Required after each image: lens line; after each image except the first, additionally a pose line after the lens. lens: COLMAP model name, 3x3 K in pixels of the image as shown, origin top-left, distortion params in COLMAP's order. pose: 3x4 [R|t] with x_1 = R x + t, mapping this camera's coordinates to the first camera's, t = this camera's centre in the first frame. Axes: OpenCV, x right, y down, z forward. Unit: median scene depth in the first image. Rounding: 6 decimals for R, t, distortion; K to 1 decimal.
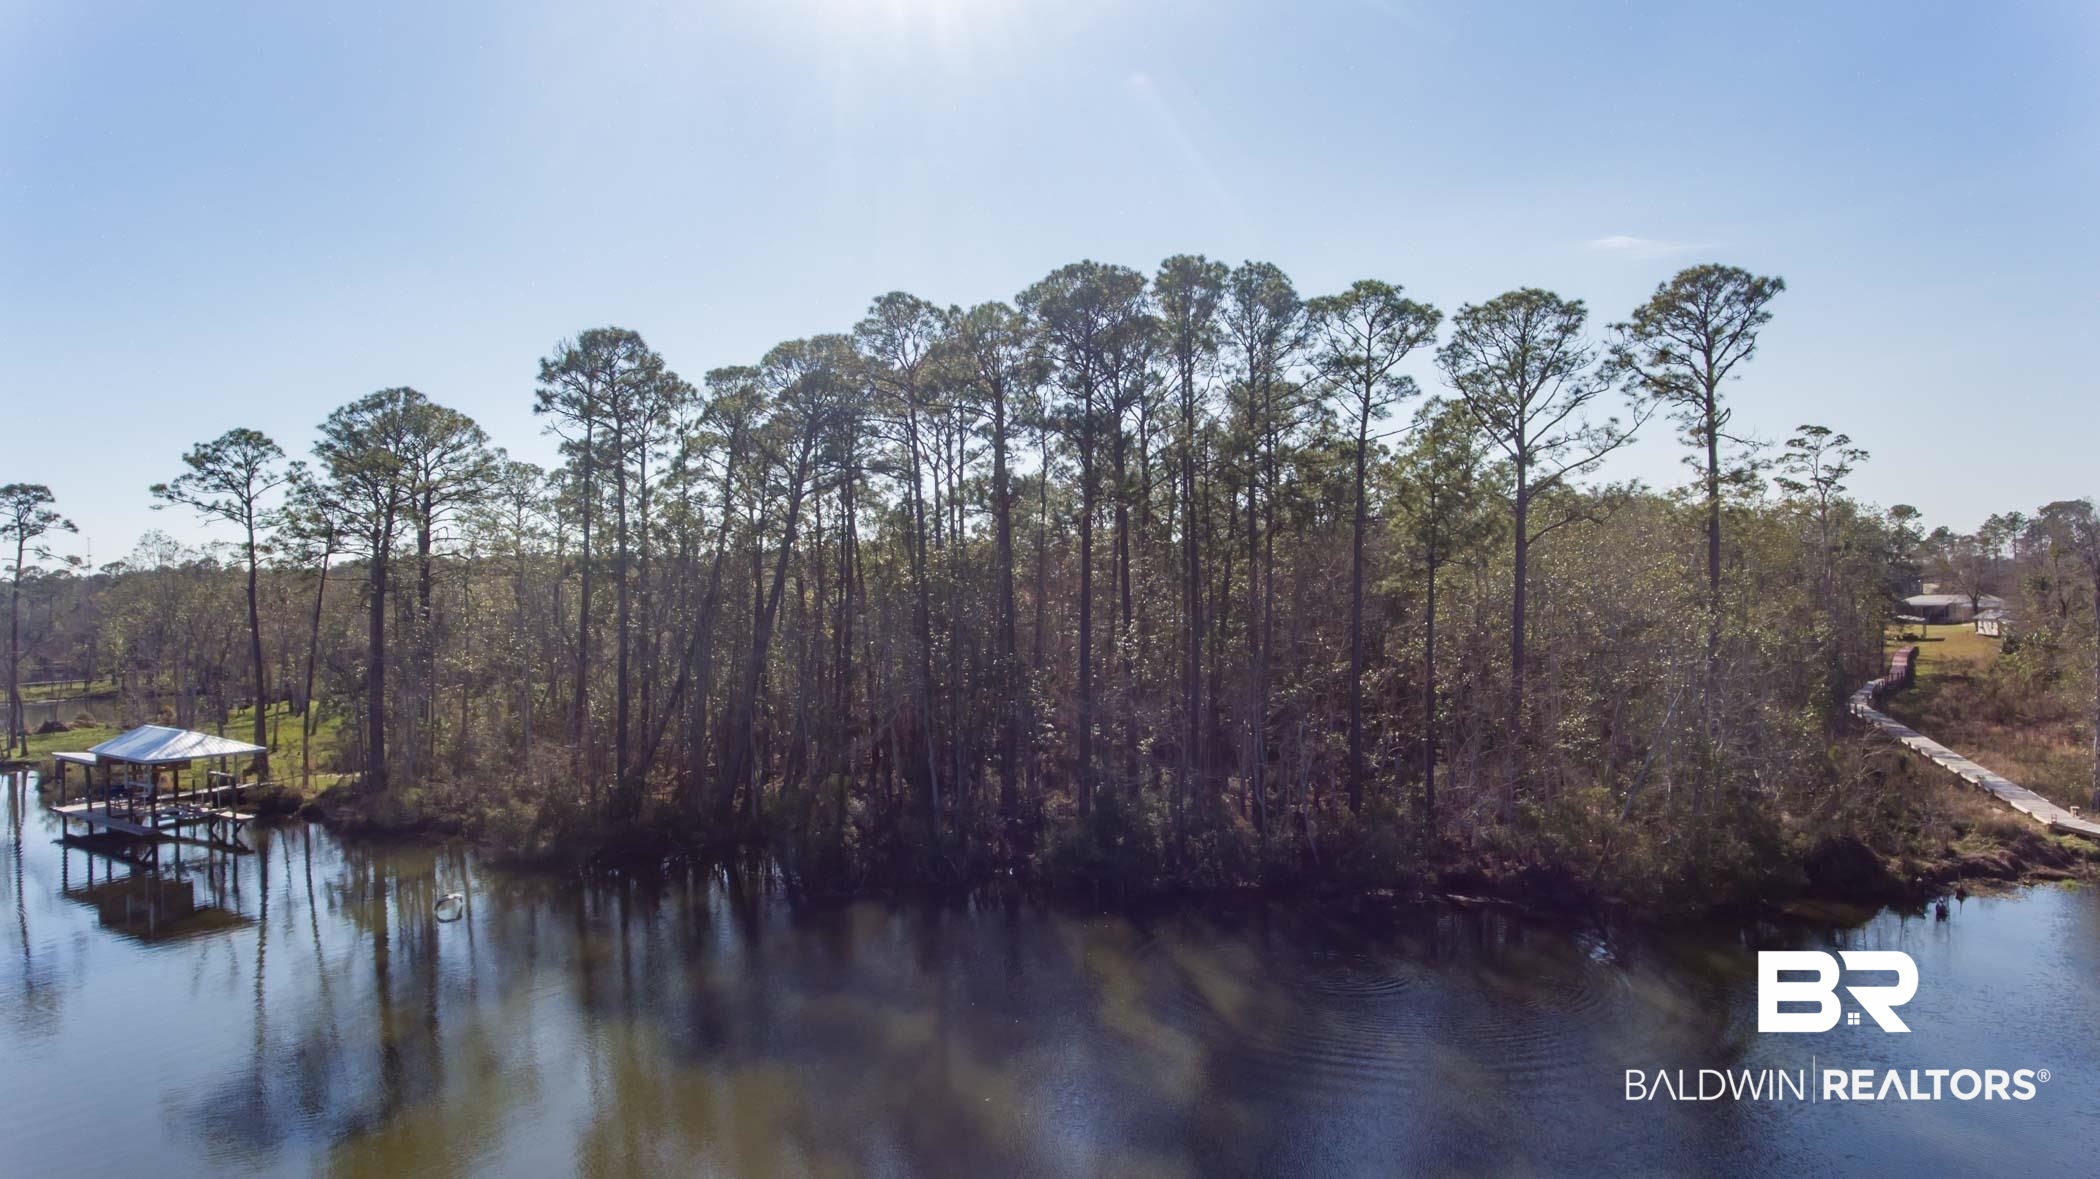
lens RADIAL K [[1237.4, 0, 1053.1], [0, 1237.4, 594.3], [0, 0, 1]] dist [-0.000285, 0.000127]
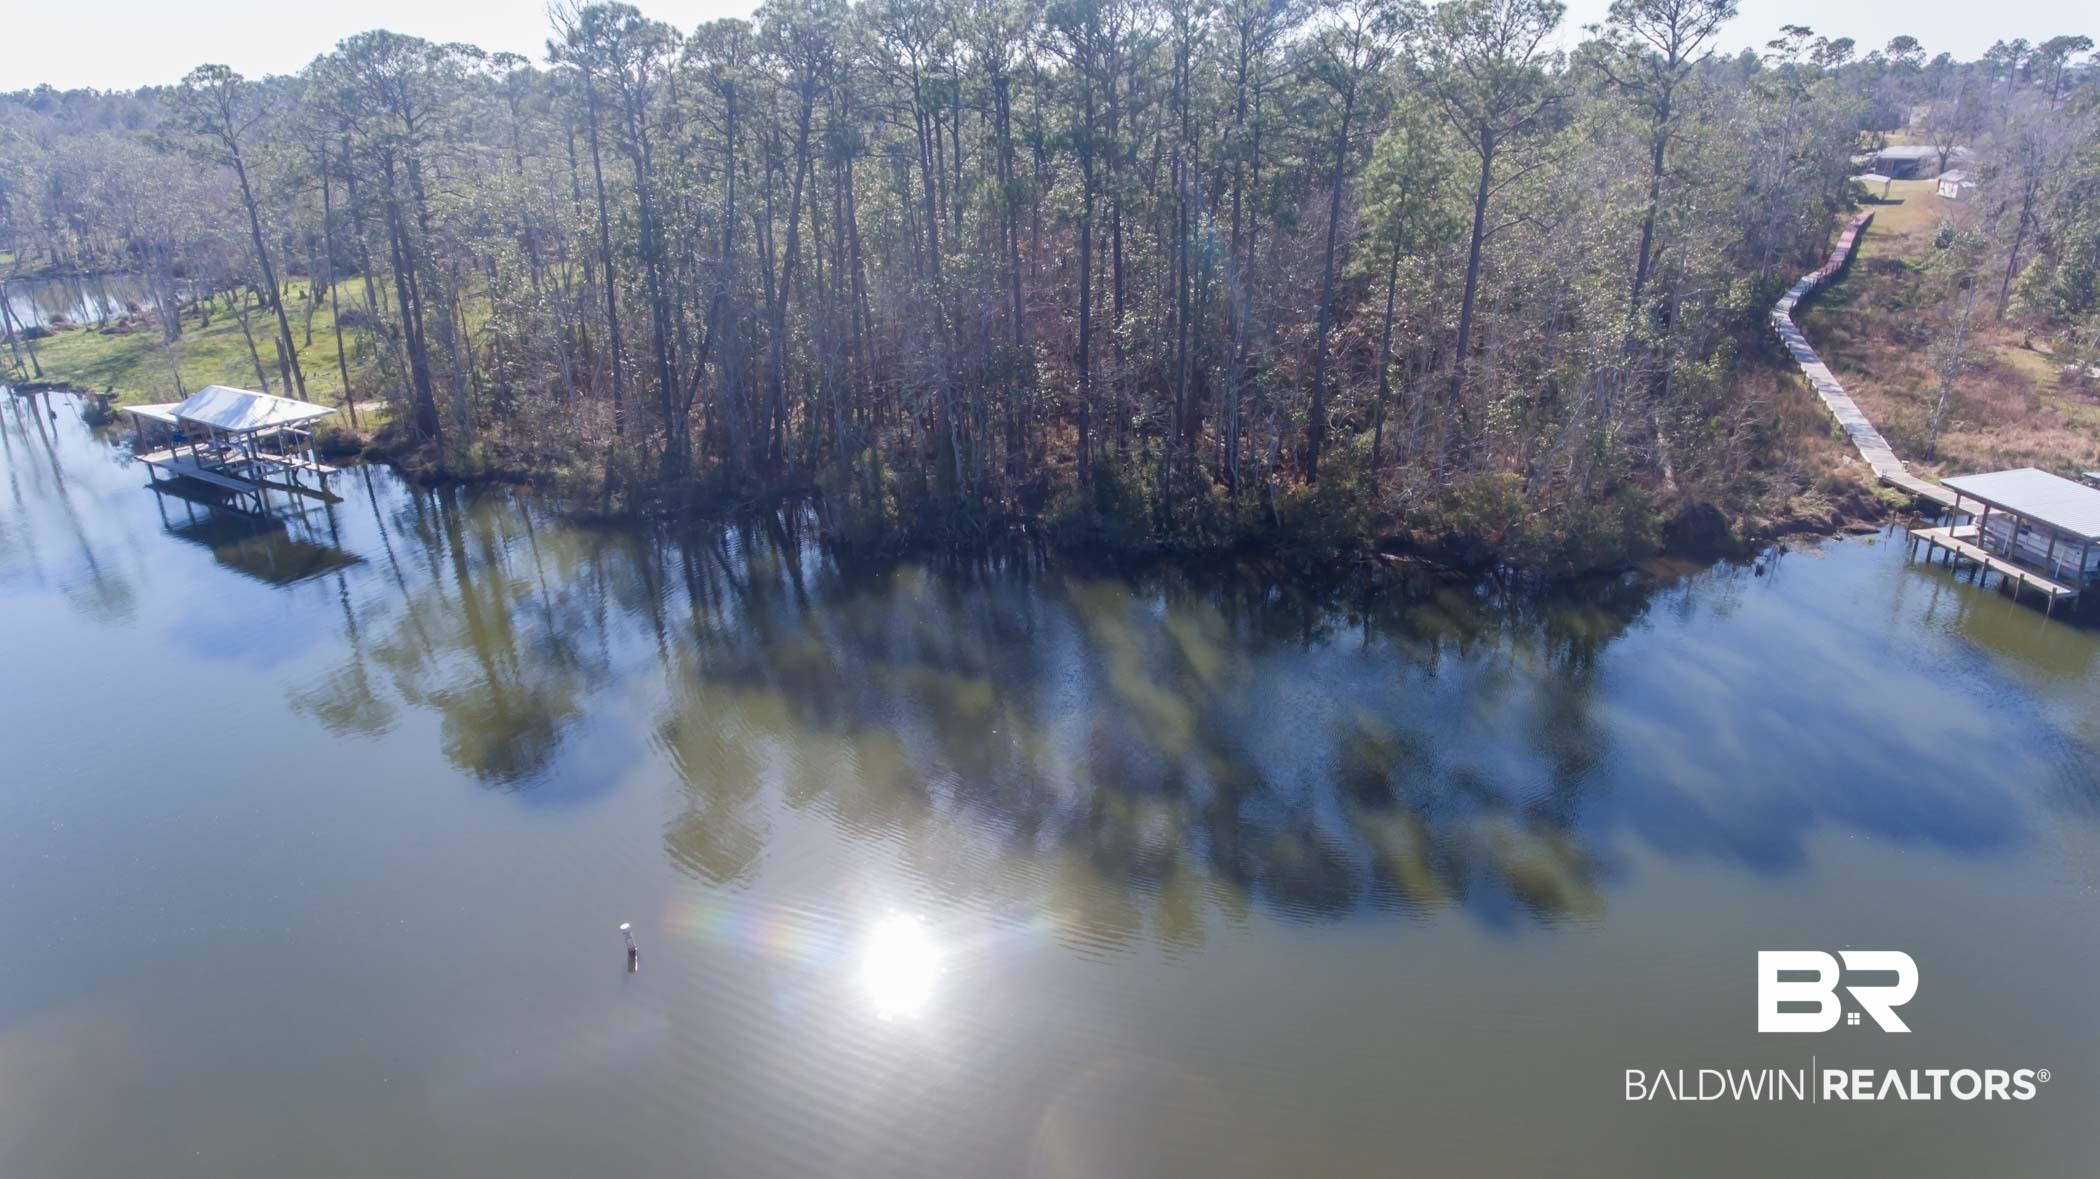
lens RADIAL K [[1265.9, 0, 1050.0], [0, 1265.9, 589.5], [0, 0, 1]] dist [0.002958, -0.002026]
pose [[0.999195, -0.016431, 0.036607, -0.049924], [0.002092, 0.932405, 0.361410, -0.150761], [-0.040071, -0.361042, 0.931688, -0.152219]]
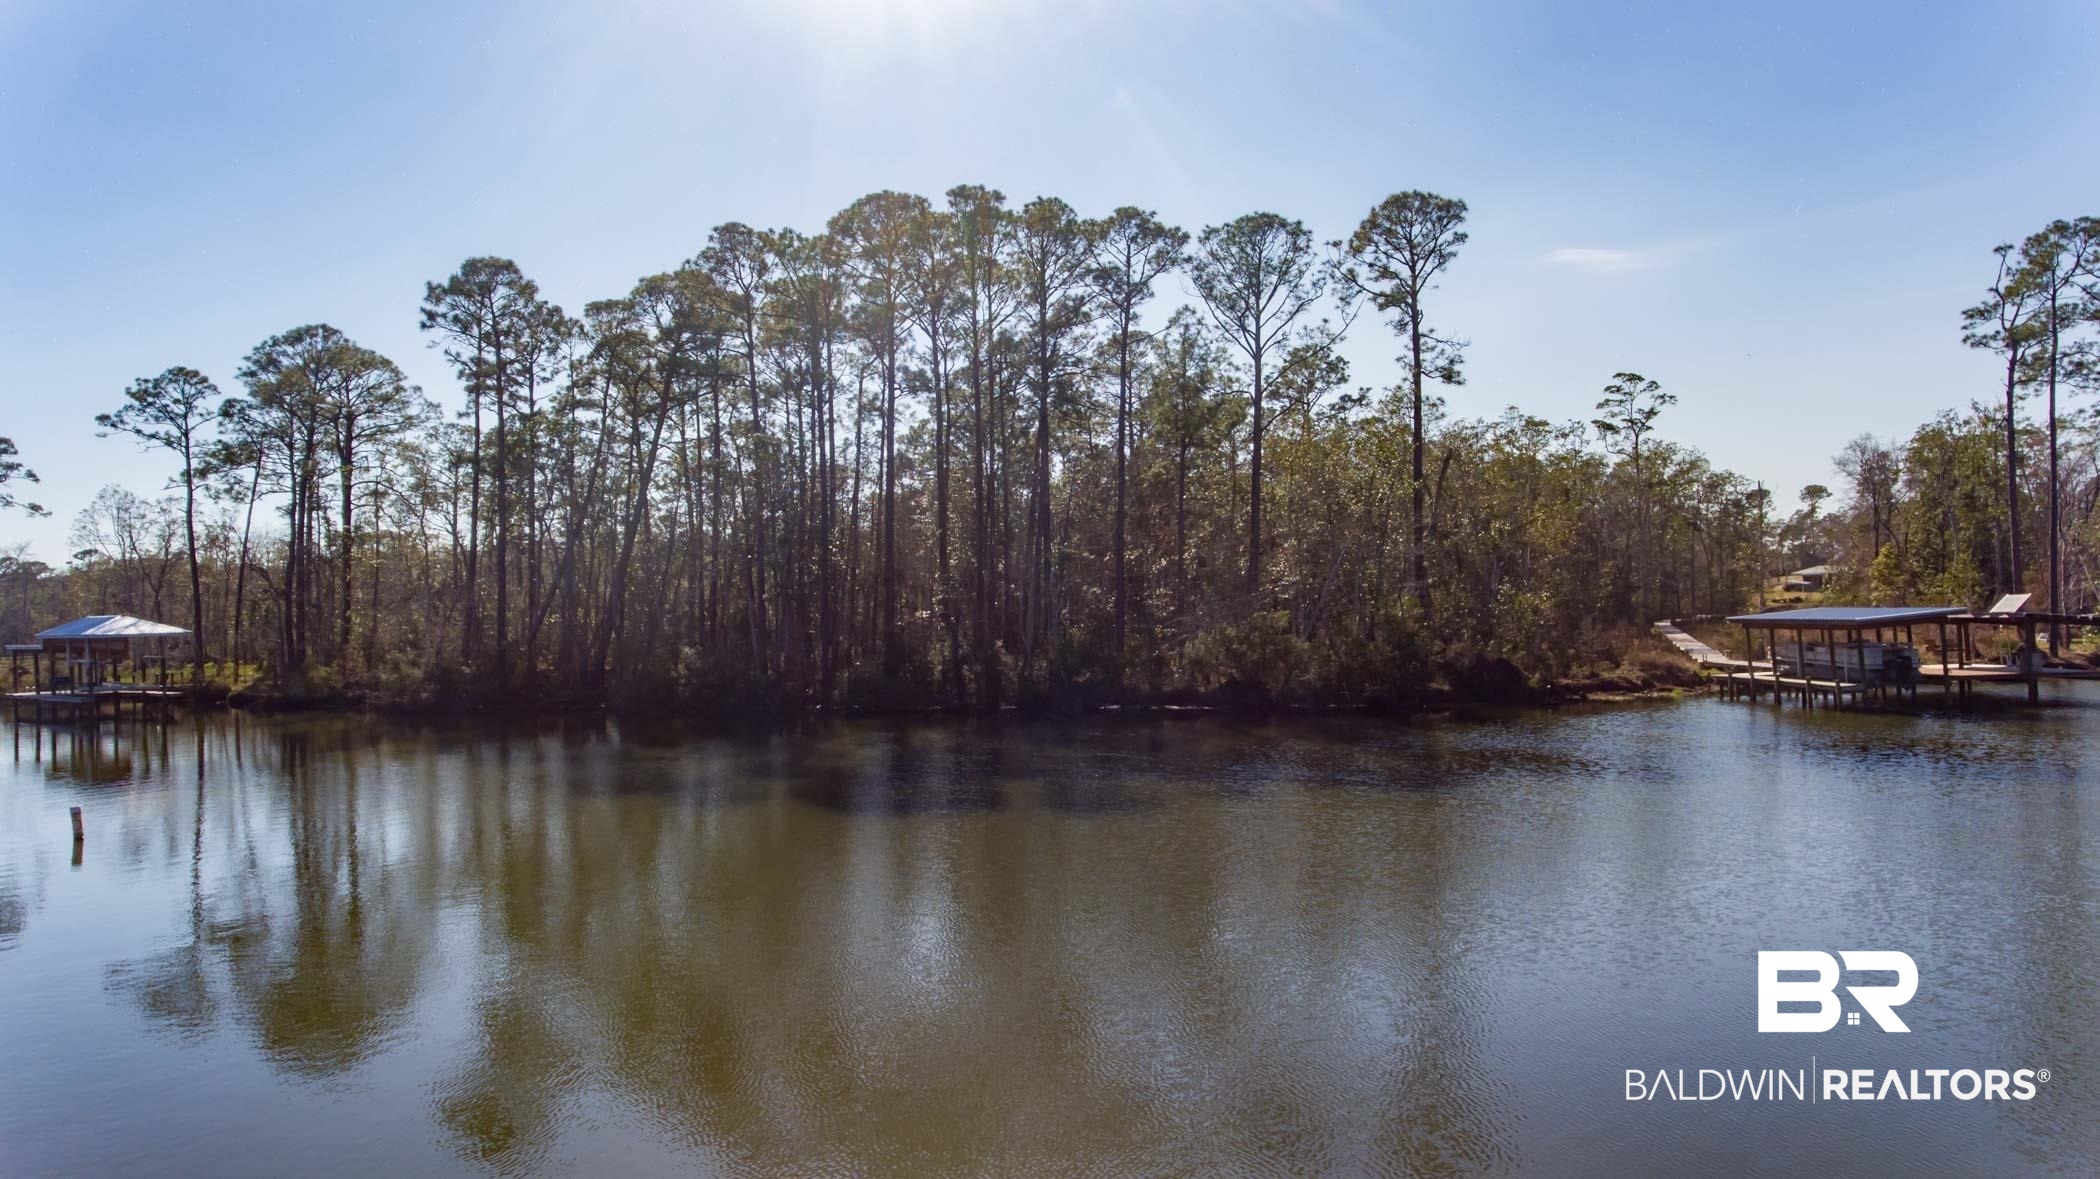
lens RADIAL K [[1231.4, 0, 1049.0], [0, 1231.4, 596.4], [0, 0, 1]] dist [0.001320, -0.003245]
pose [[0.999936, -0.005966, 0.009647, 0.159946], [0.006011, 0.999971, -0.004679, 0.115618], [-0.009619, 0.004737, 0.999943, -0.159138]]
